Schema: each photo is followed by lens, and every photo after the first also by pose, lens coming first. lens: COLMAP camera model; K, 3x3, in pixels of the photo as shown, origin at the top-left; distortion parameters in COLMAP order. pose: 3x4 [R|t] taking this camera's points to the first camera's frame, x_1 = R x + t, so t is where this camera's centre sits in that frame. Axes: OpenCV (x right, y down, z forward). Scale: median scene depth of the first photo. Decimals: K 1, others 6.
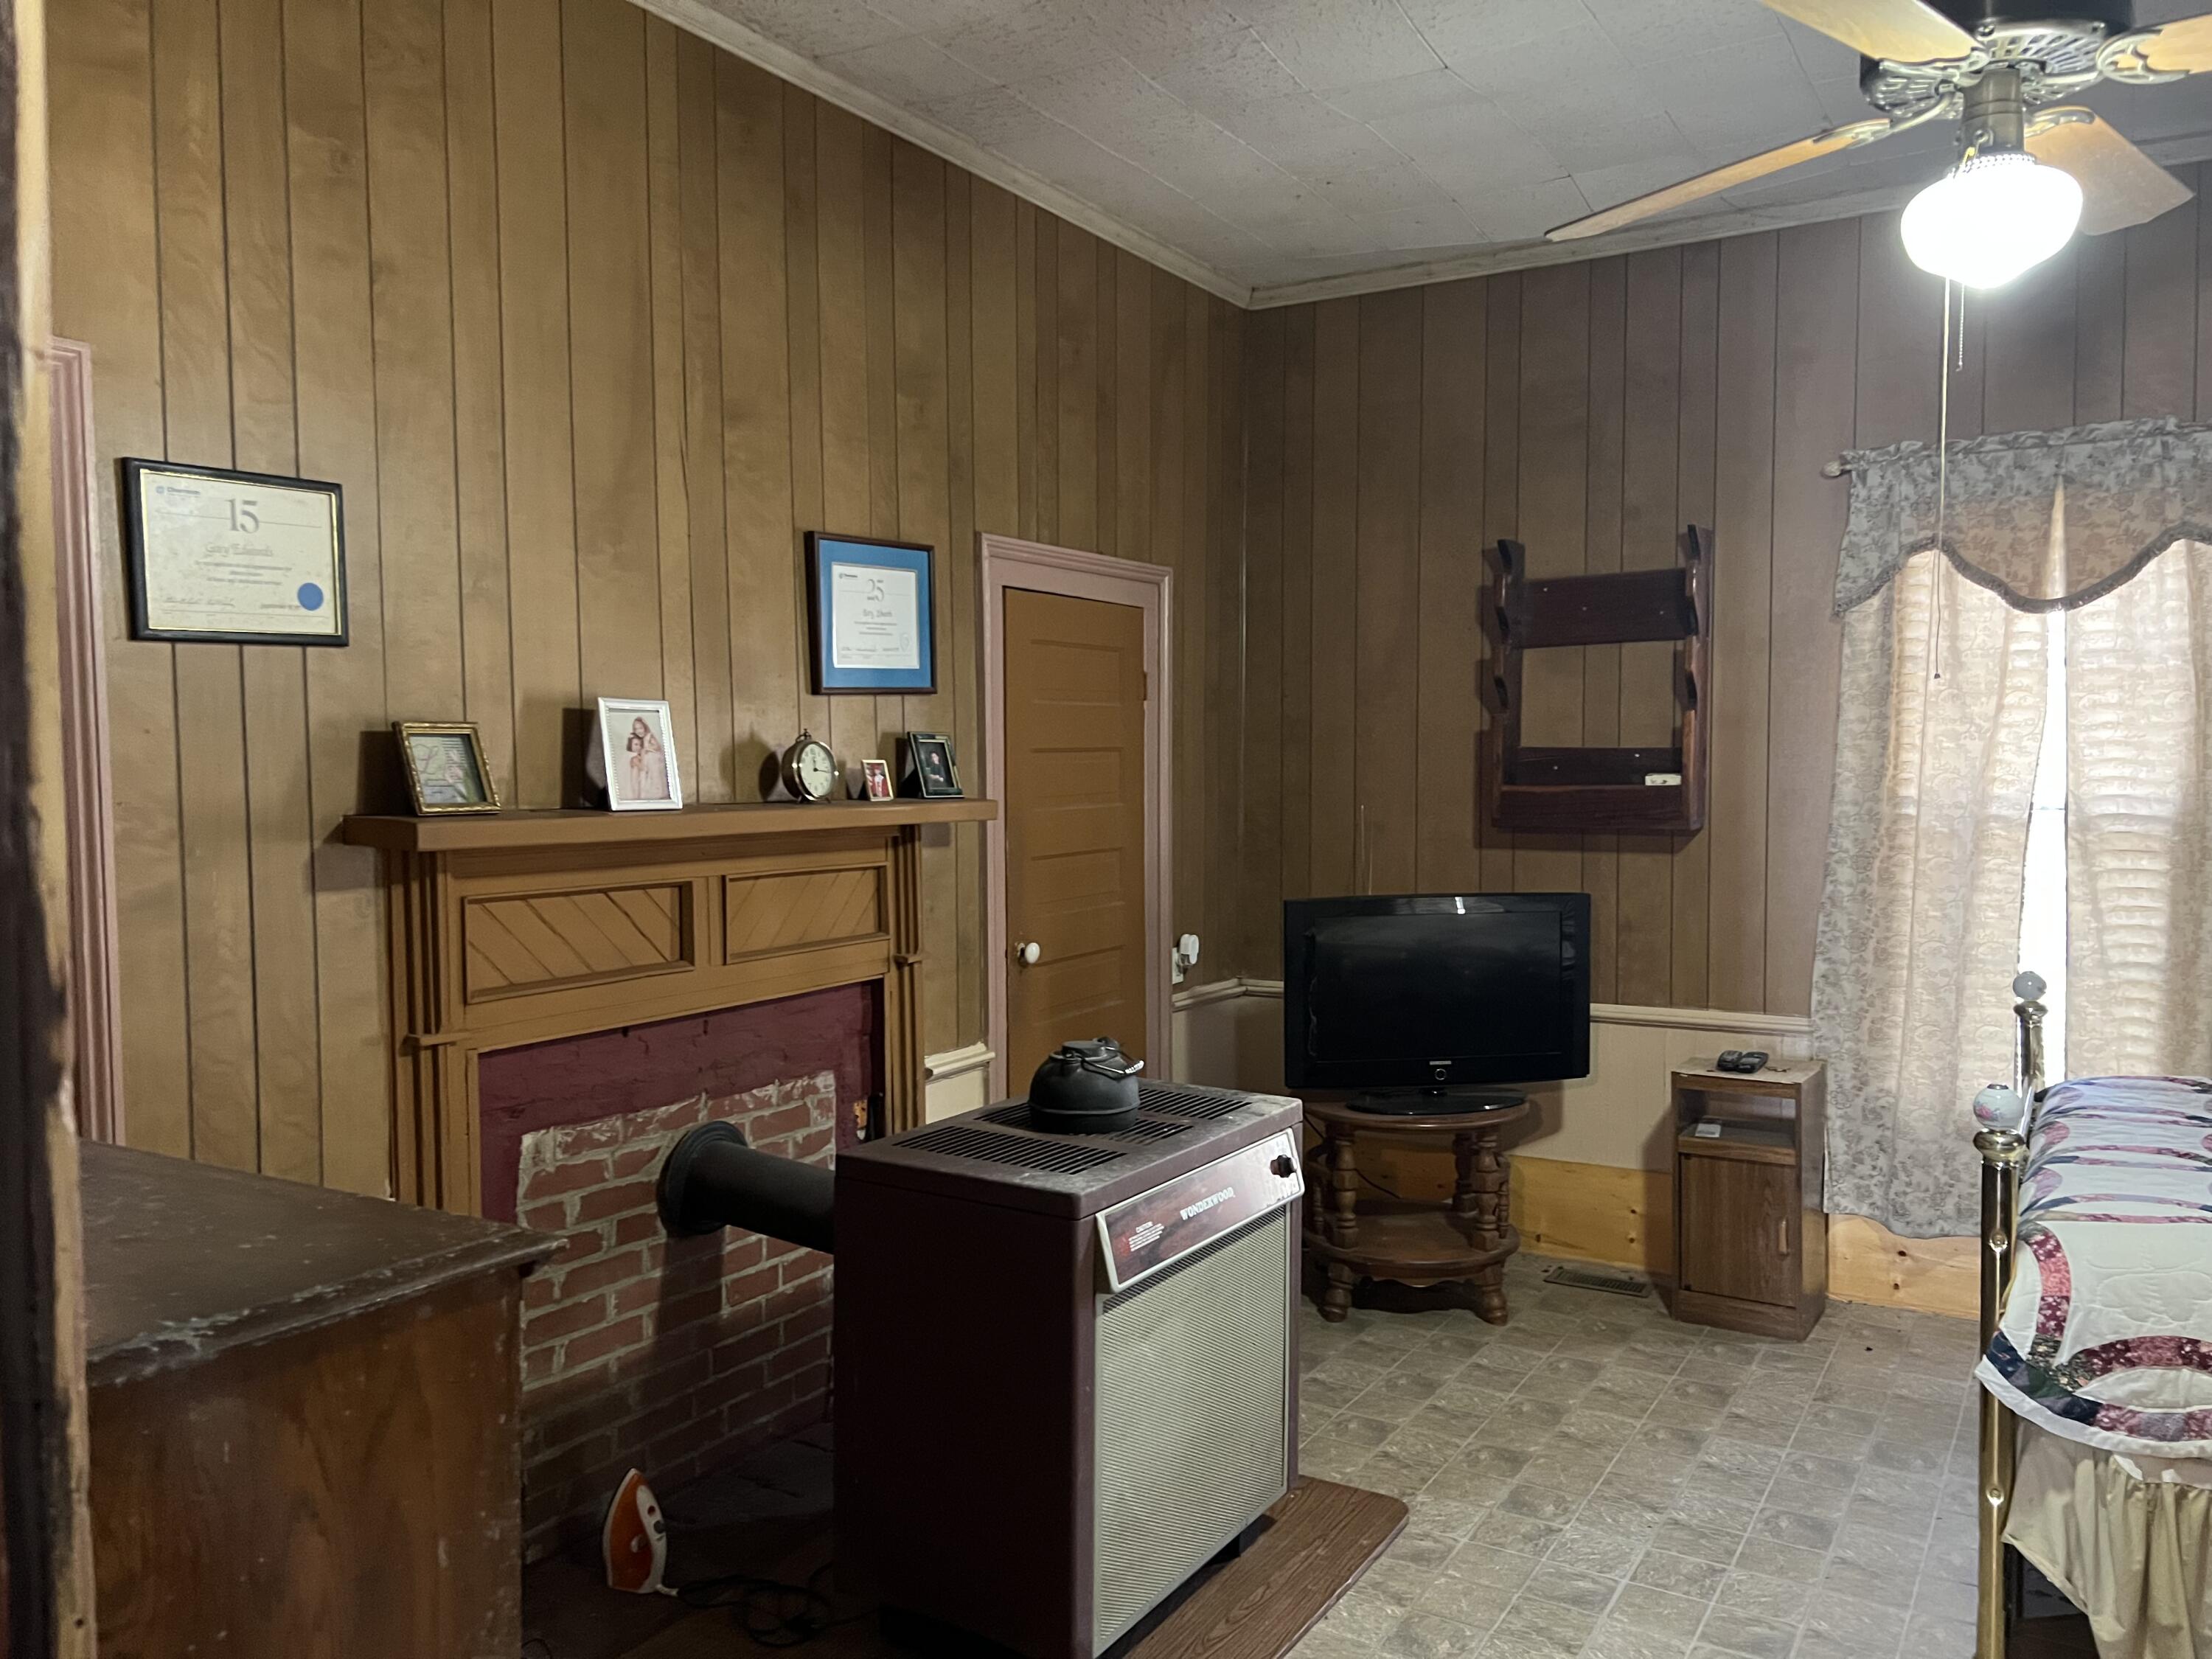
lens RADIAL K [[1666.3, 0, 1100.4], [0, 1666.3, 840.0], [0, 0, 1]] dist [0.023797, -0.019322]
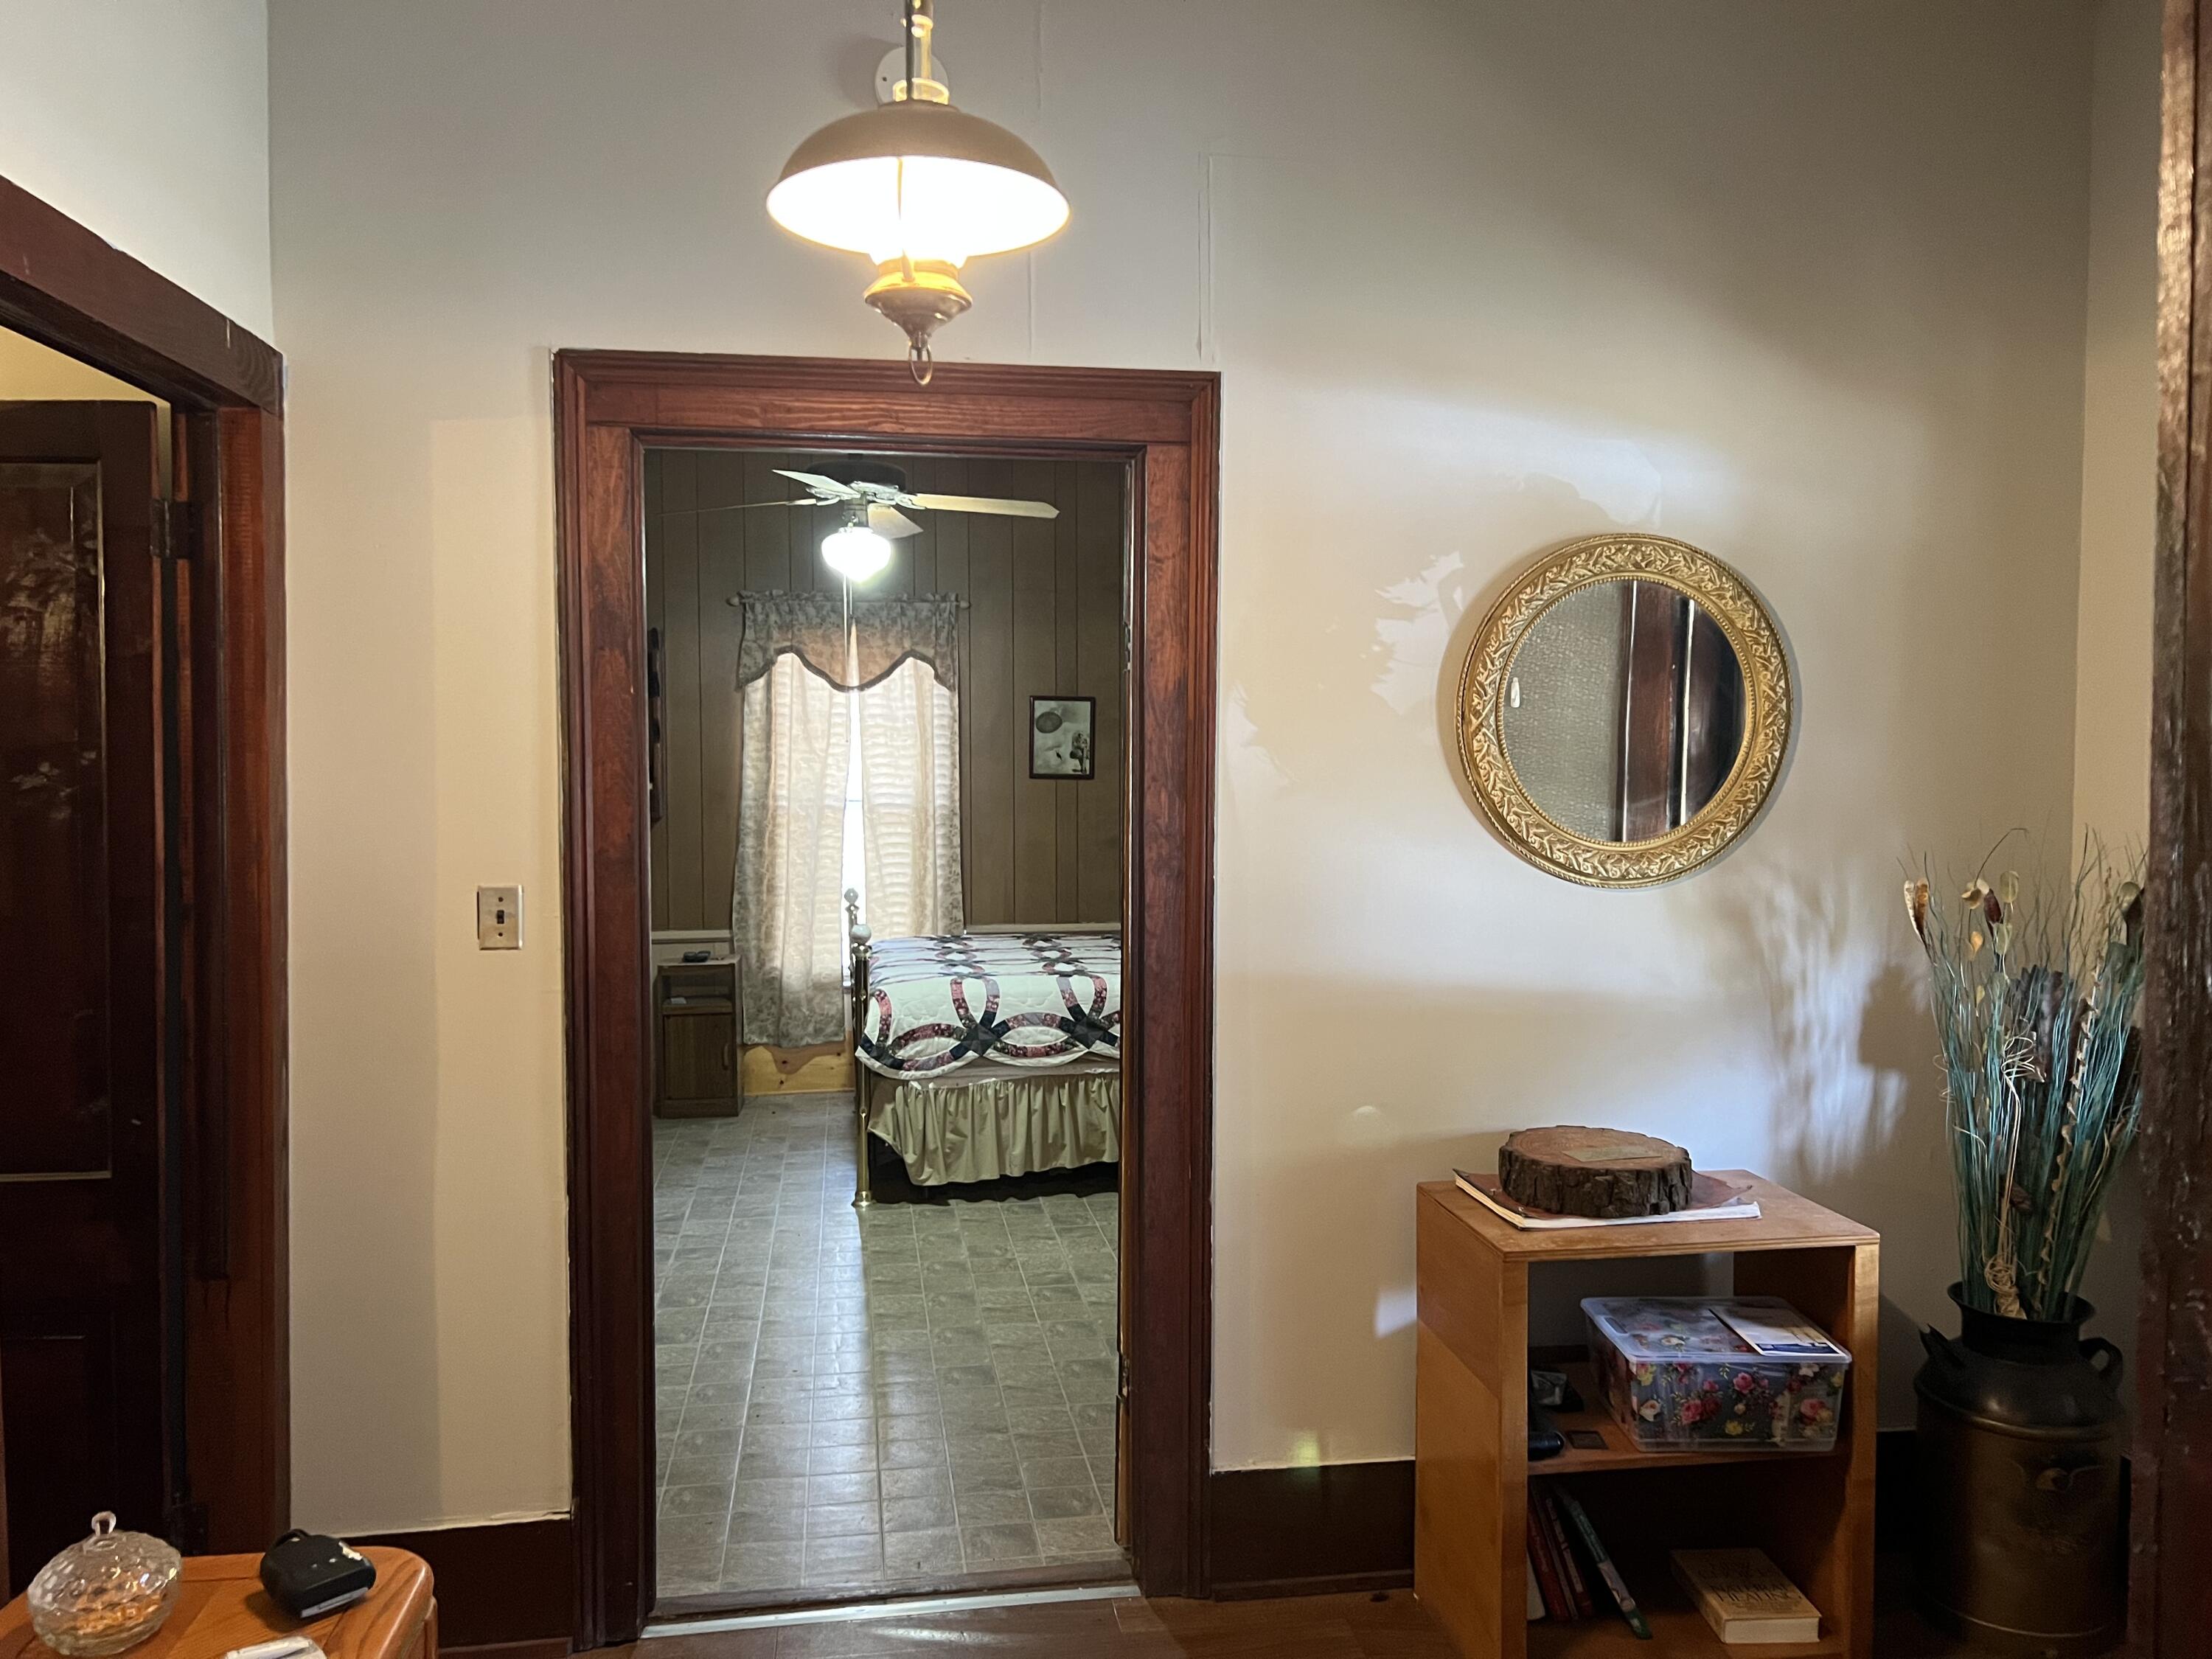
lens RADIAL K [[1666.3, 0, 1106.1], [0, 1666.3, 831.9], [0, 0, 1]] dist [0.023797, -0.019322]
pose [[0.758275, -0.019656, 0.651639, -0.402988], [0.029793, 0.999546, -0.004518, 0.030828], [-0.651254, 0.022841, 0.758516, -0.544683]]
